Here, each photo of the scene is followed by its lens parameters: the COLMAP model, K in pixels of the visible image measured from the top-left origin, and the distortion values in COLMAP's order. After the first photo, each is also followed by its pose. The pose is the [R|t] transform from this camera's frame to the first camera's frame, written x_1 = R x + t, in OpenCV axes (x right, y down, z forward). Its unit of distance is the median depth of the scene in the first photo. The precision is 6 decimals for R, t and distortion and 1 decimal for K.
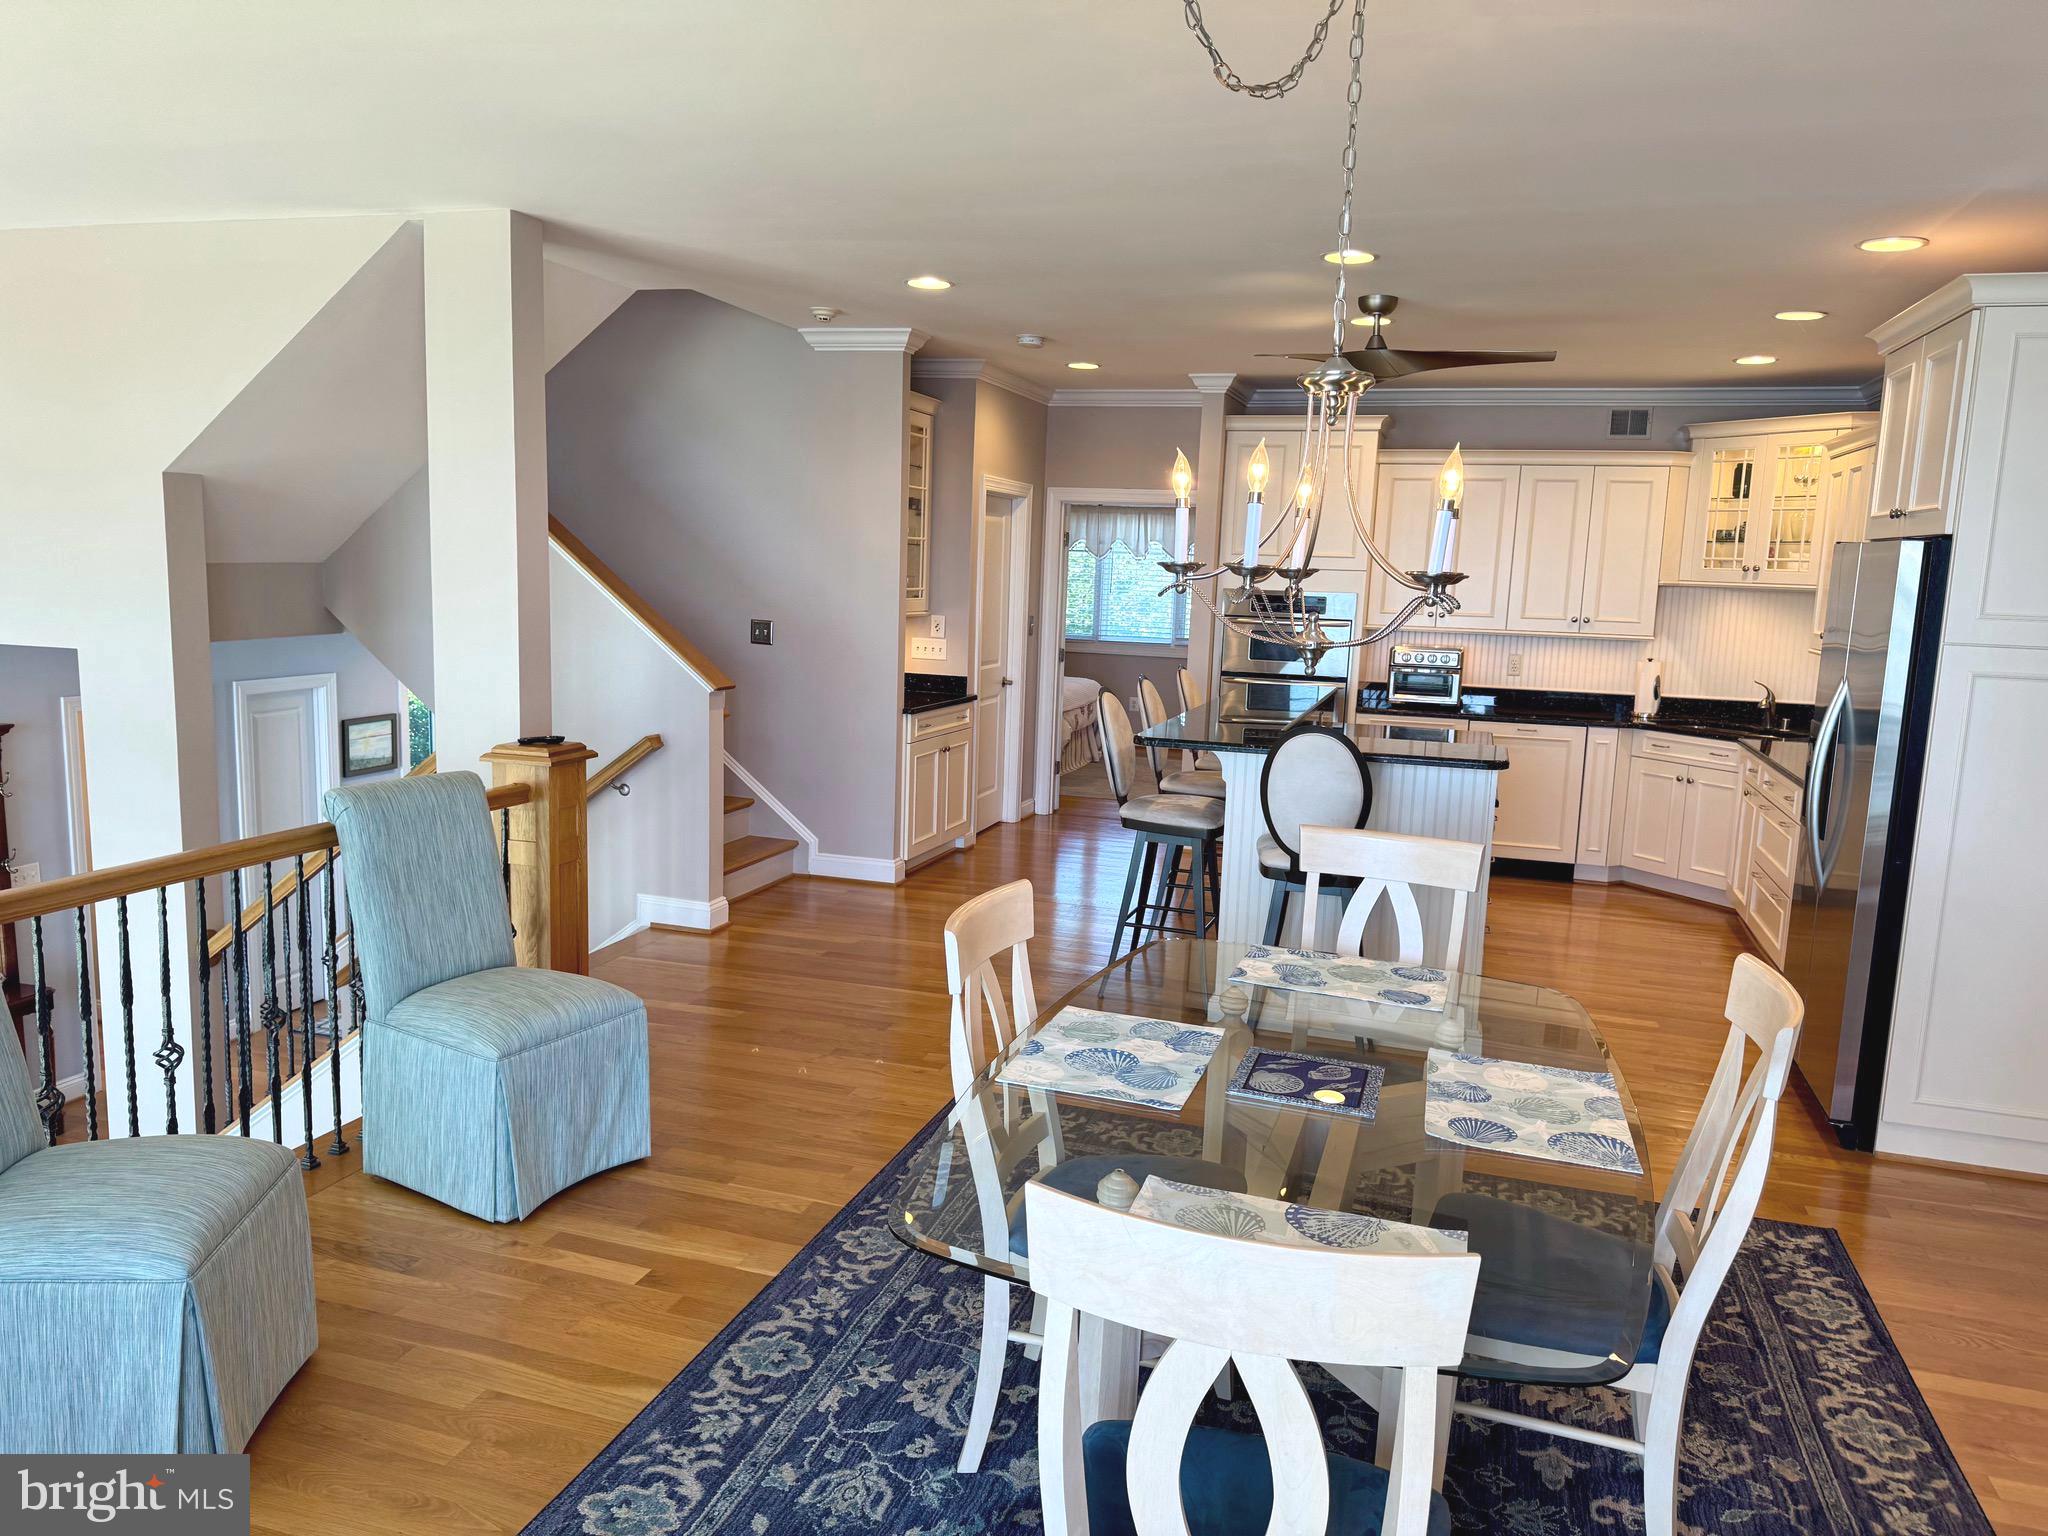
lens RADIAL K [[1420.1, 0, 1029.3], [0, 1420.1, 764.1], [0, 0, 1]] dist [0.161349, -0.337546]
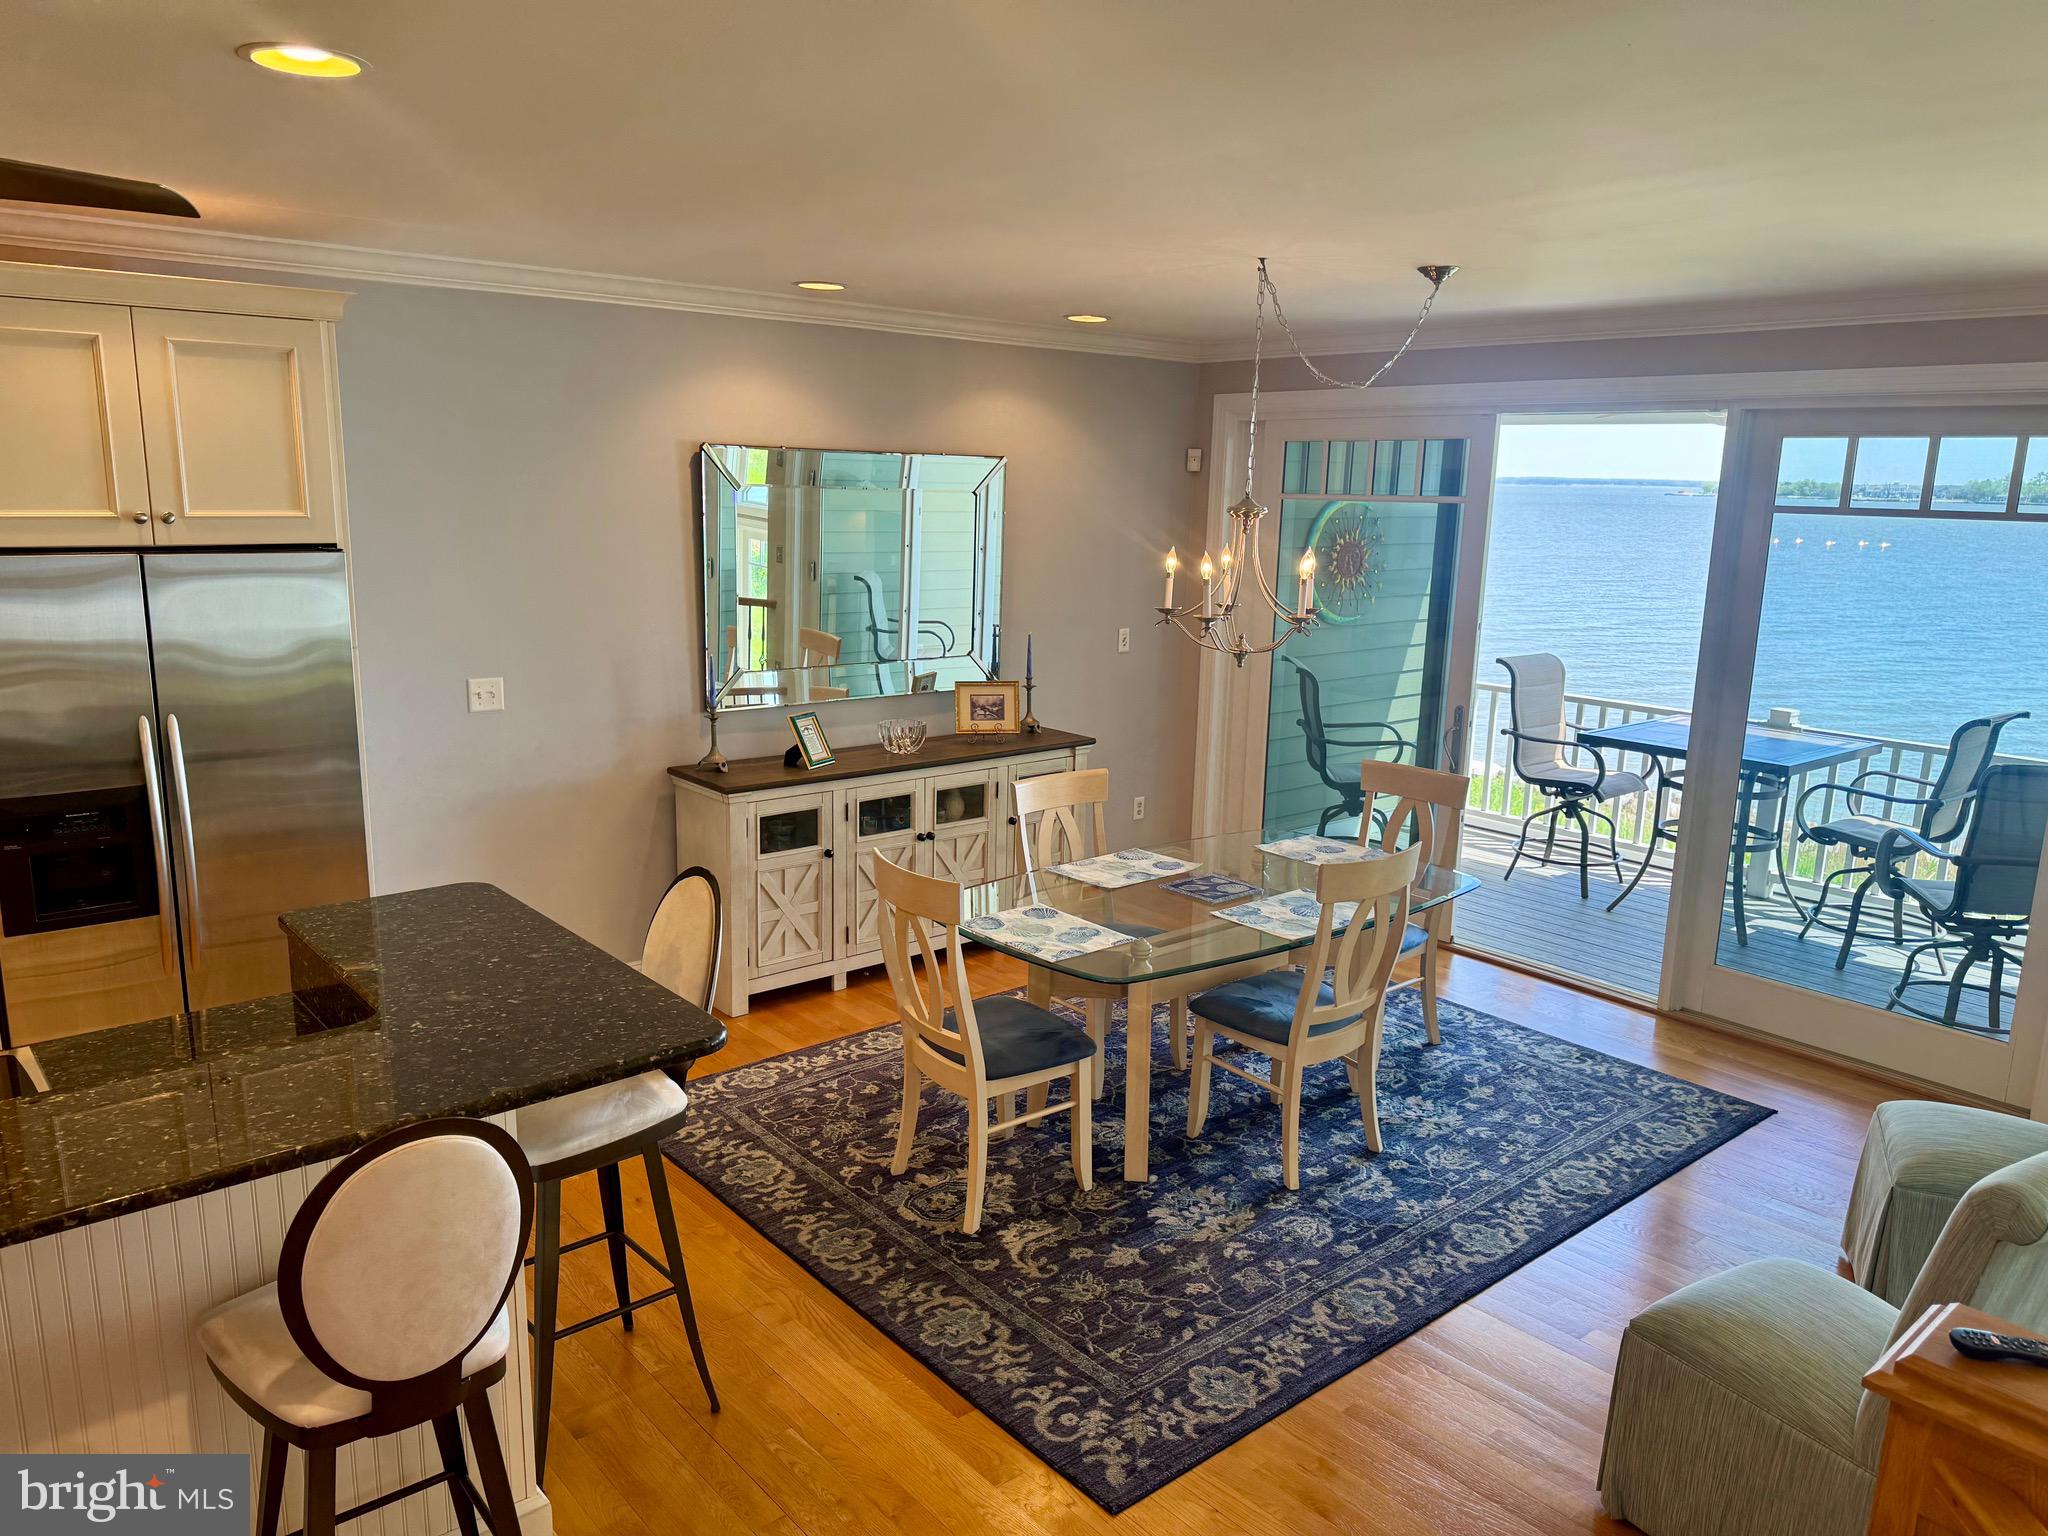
lens RADIAL K [[1420.1, 0, 1029.3], [0, 1420.1, 764.1], [0, 0, 1]] dist [0.161349, -0.337546]
pose [[-0.841275, -0.161256, 0.515998, -0.426909], [0.024145, 0.942316, 0.333852, -0.443657], [-0.540069, 0.293320, -0.788853, 2.057624]]
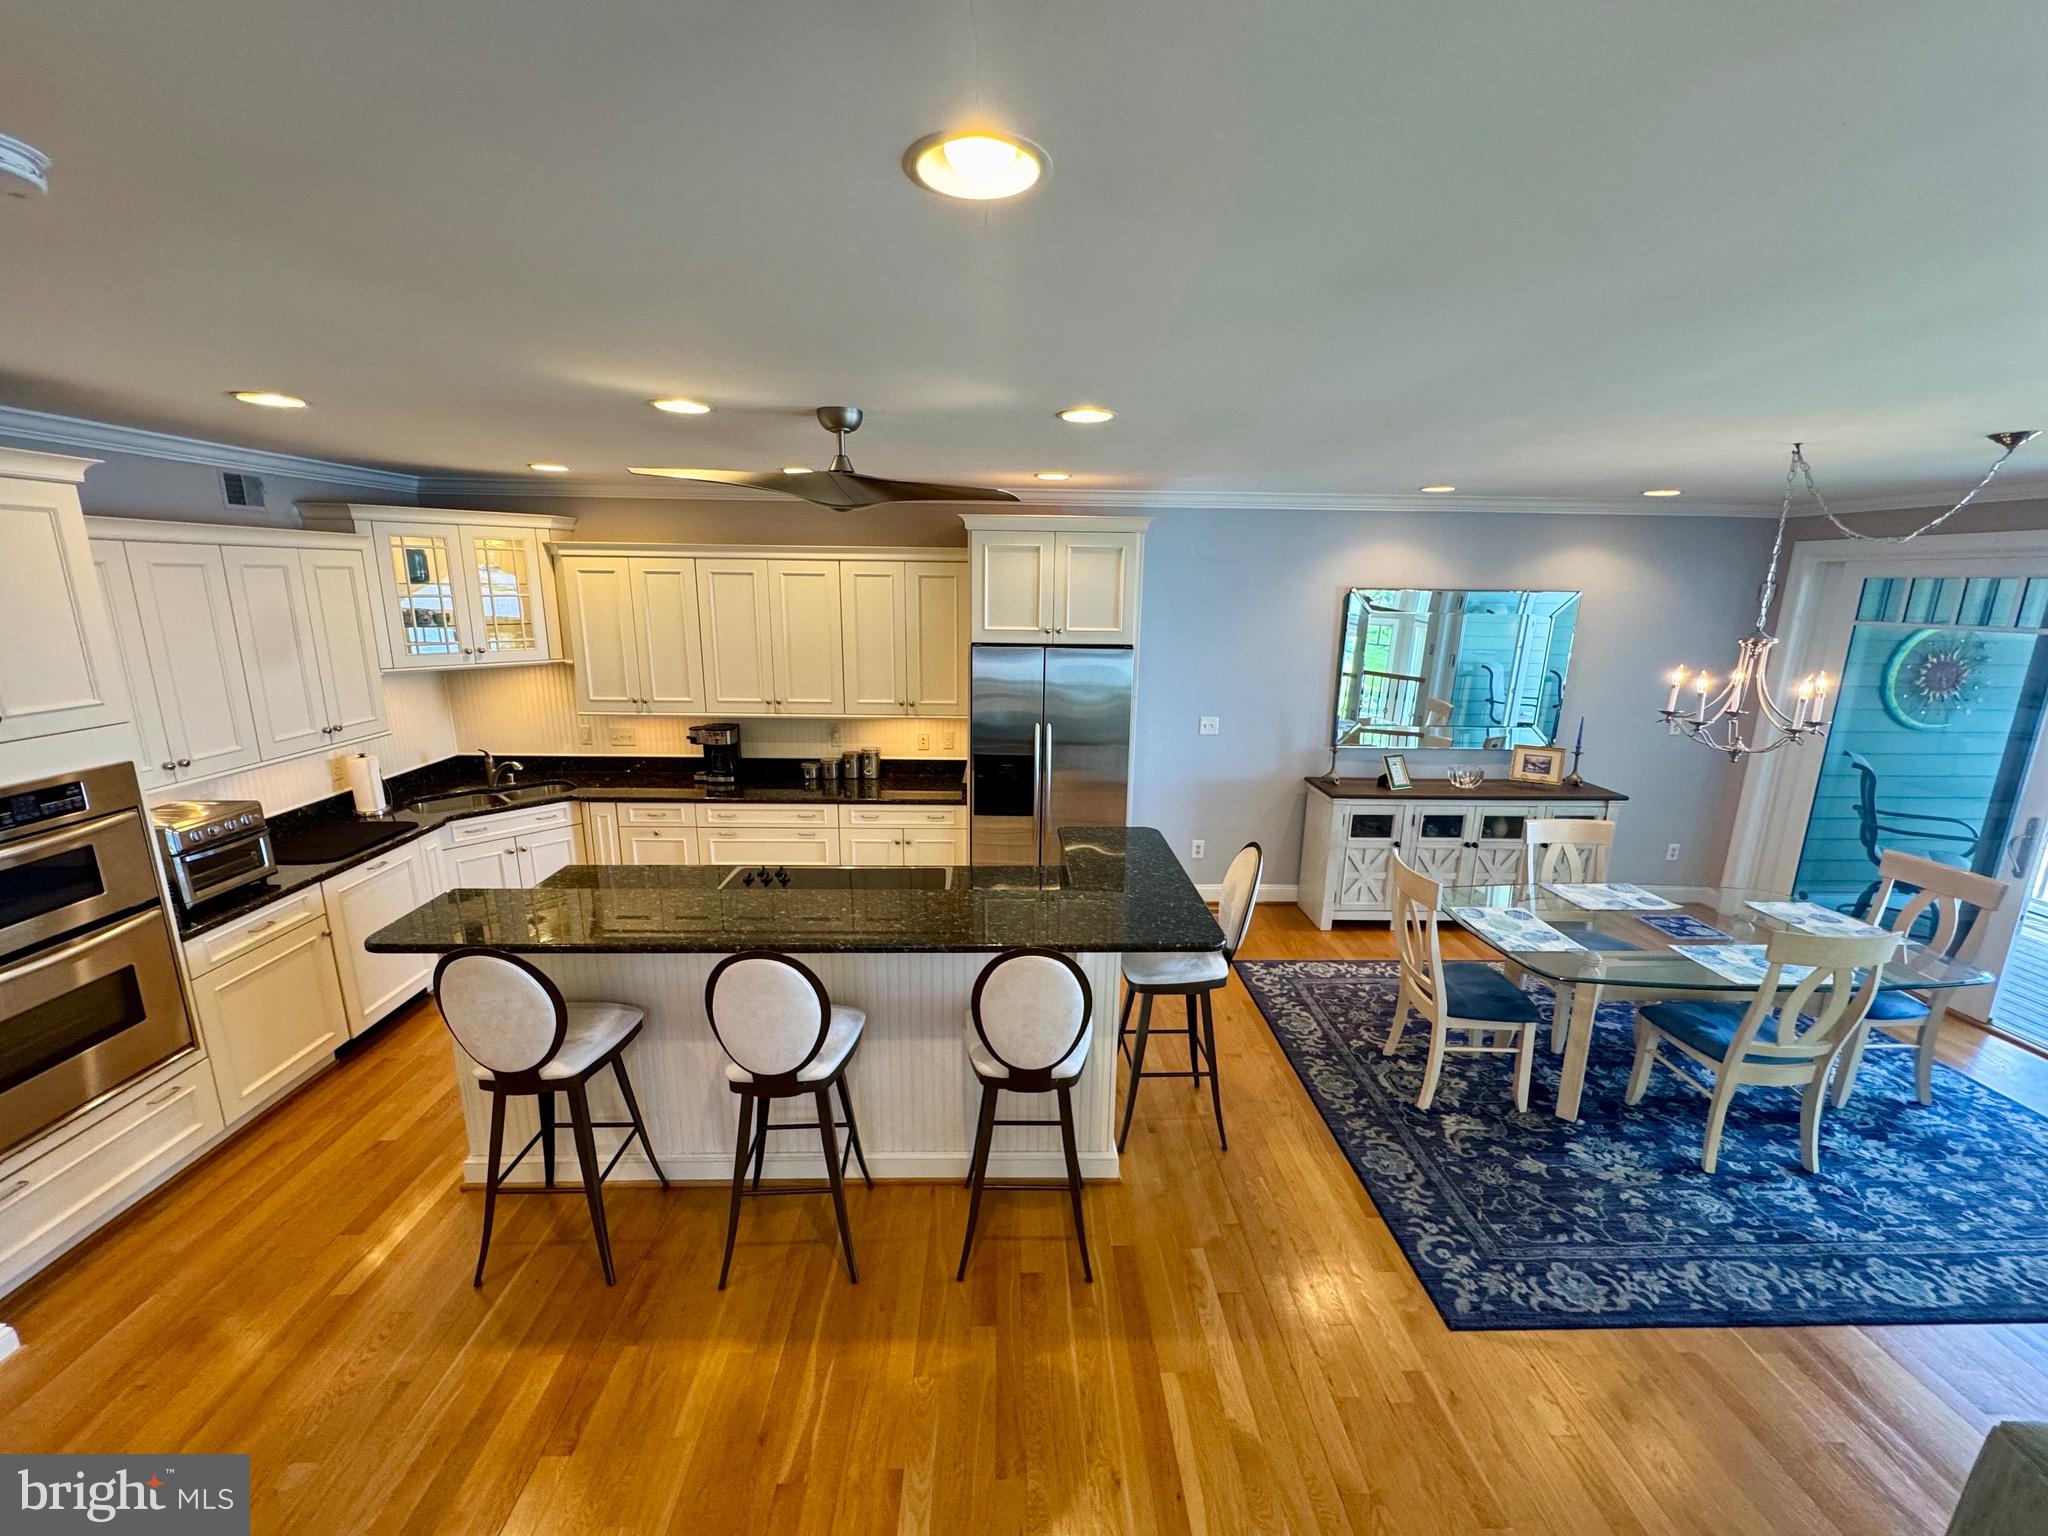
lens RADIAL K [[813.6, 0, 1027.5], [0, 813.6, 764.4], [0, 0, 1]] dist [-0.001888, 0.000380]
pose [[-0.318235, -0.247622, 0.915101, -0.514594], [0.110951, 0.948922, 0.295358, -0.455649], [-0.941497, 0.195525, -0.274507, 1.917641]]
